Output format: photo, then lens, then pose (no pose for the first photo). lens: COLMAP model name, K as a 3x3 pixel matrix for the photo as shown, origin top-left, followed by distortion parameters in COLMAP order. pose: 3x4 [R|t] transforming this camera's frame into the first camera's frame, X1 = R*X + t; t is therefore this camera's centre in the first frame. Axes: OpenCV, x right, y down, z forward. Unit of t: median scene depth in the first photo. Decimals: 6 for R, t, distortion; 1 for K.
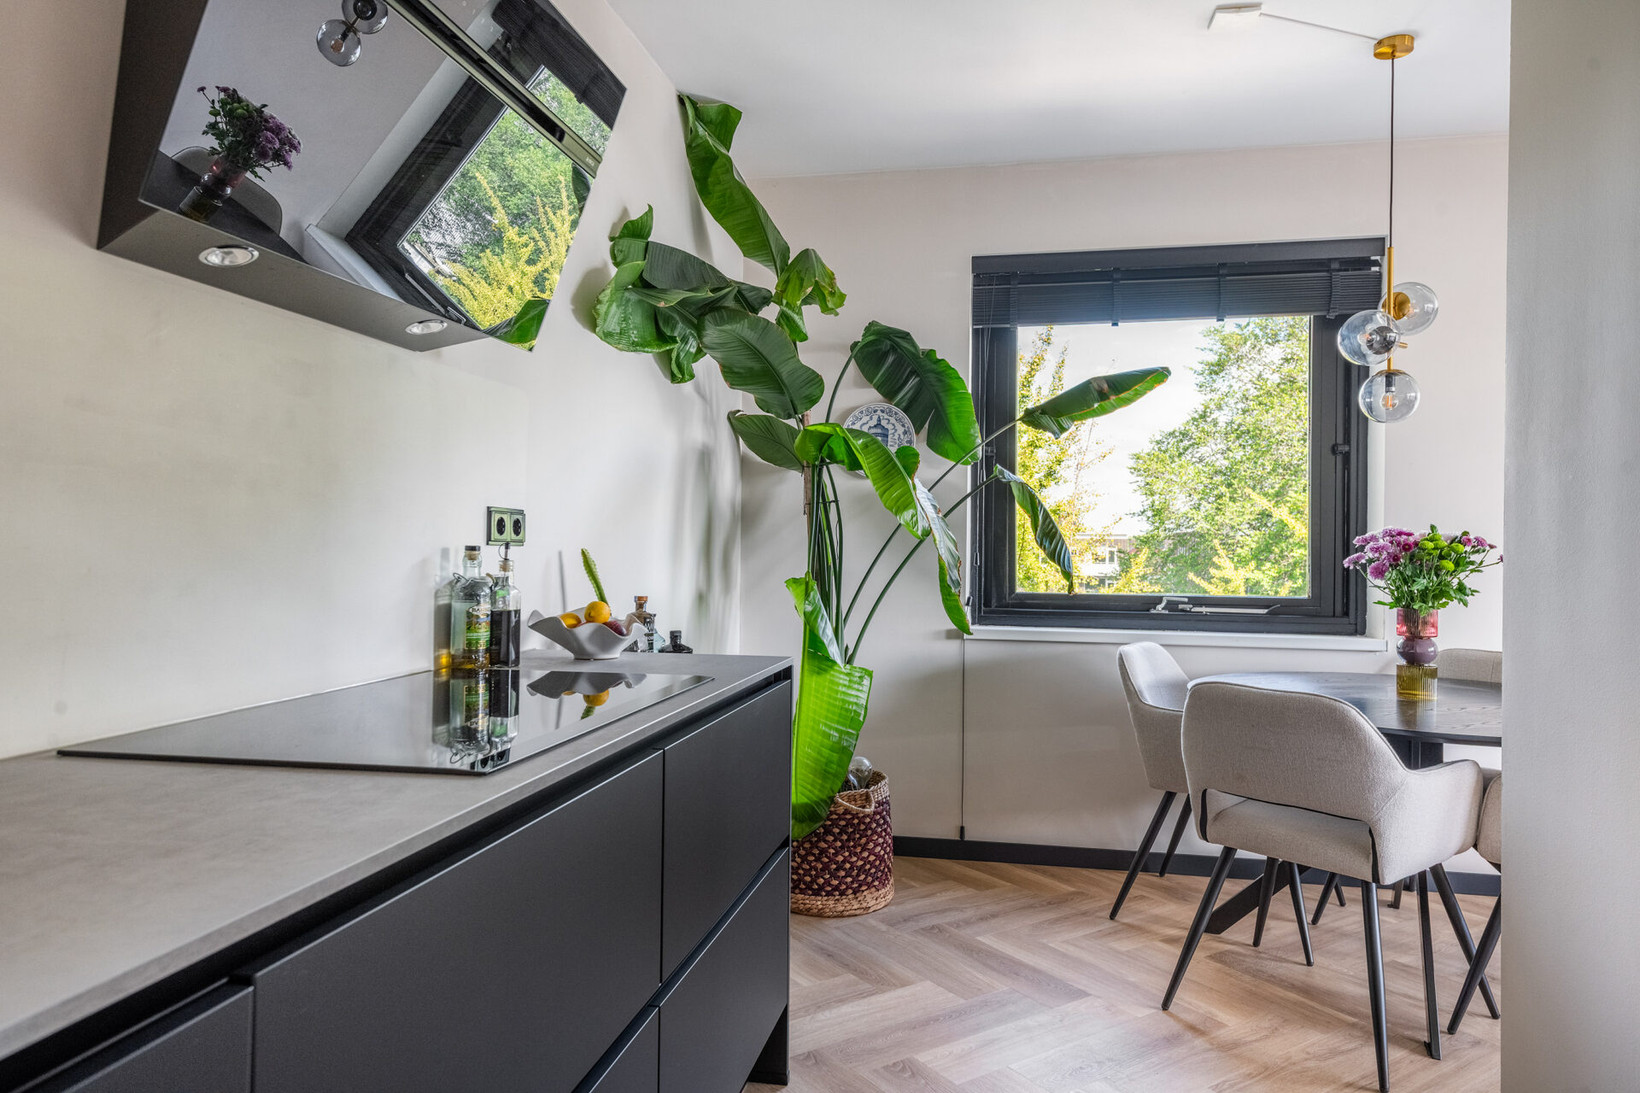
lens RADIAL K [[1060.7, 0, 820.0], [0, 1060.7, 546.5], [0, 0, 1]] dist [0.148268, 0.000069]
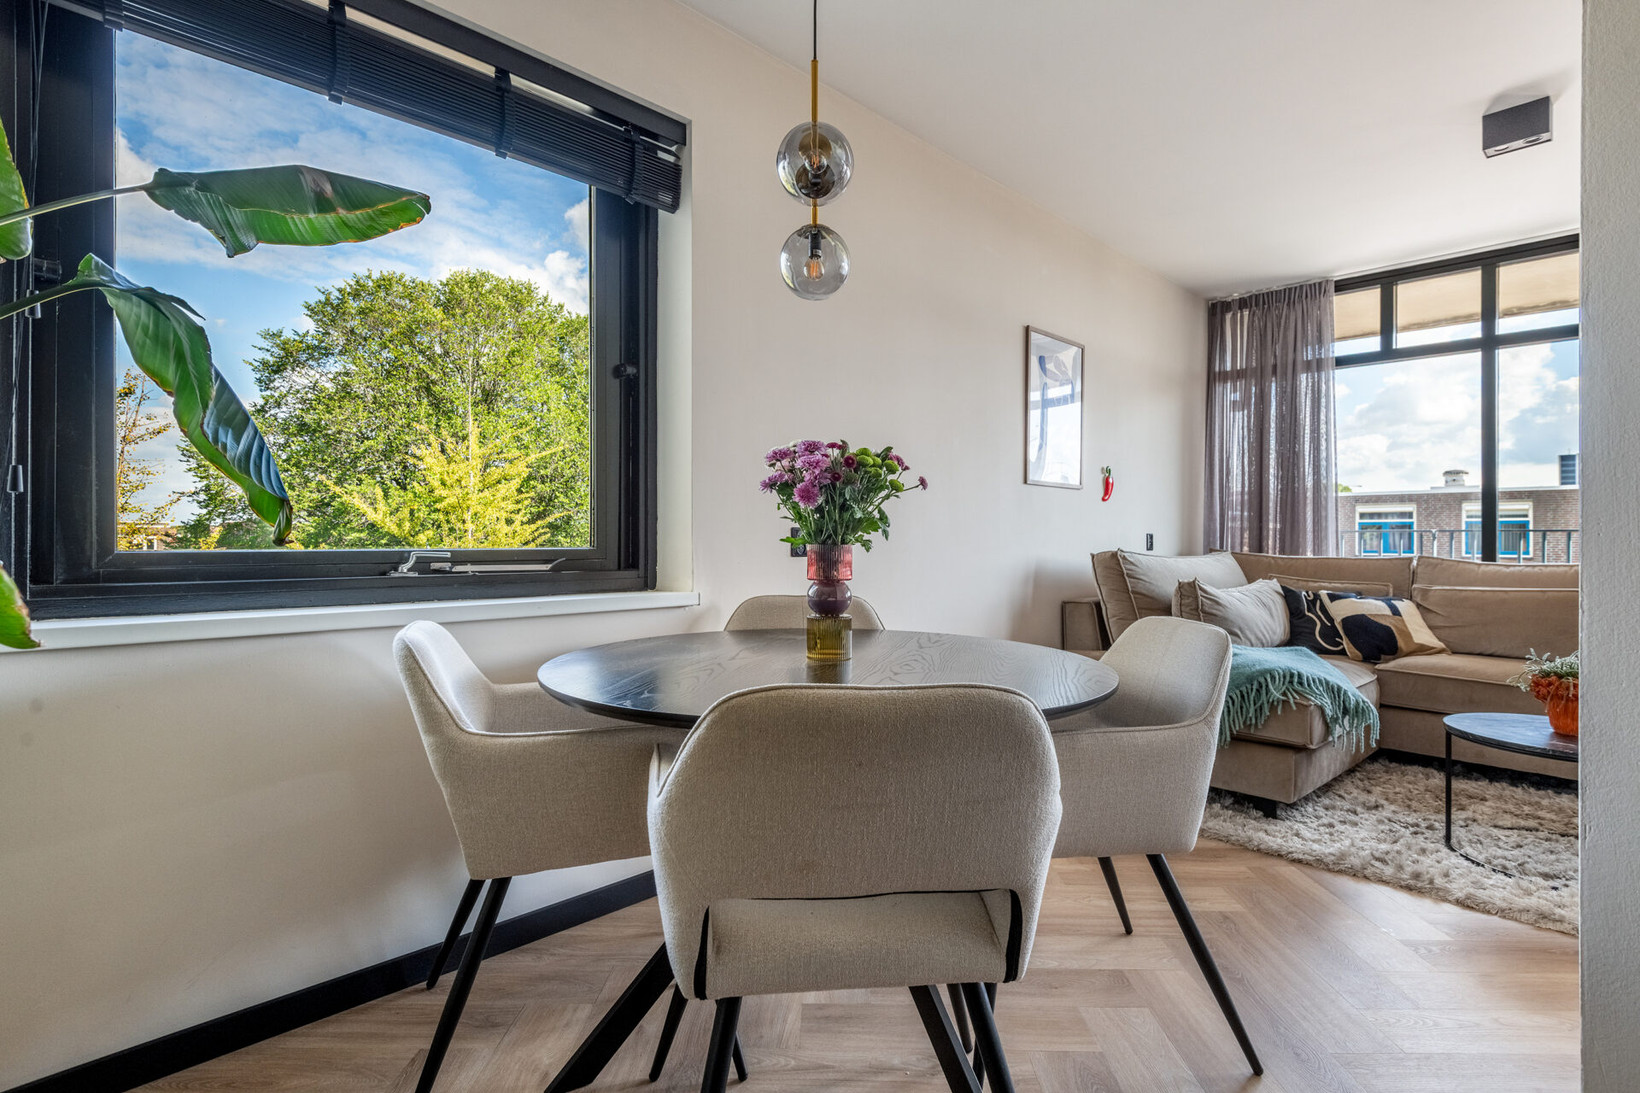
lens RADIAL K [[764.6, 0, 820.0], [0, 764.6, 546.5], [0, 0, 1]] dist [0.000961, -0.000620]
pose [[0.543368, -0.009206, 0.839444, 0.060242], [0.000200, 0.999941, 0.010836, 0.039308], [-0.839495, -0.005720, 0.543338, 0.544688]]
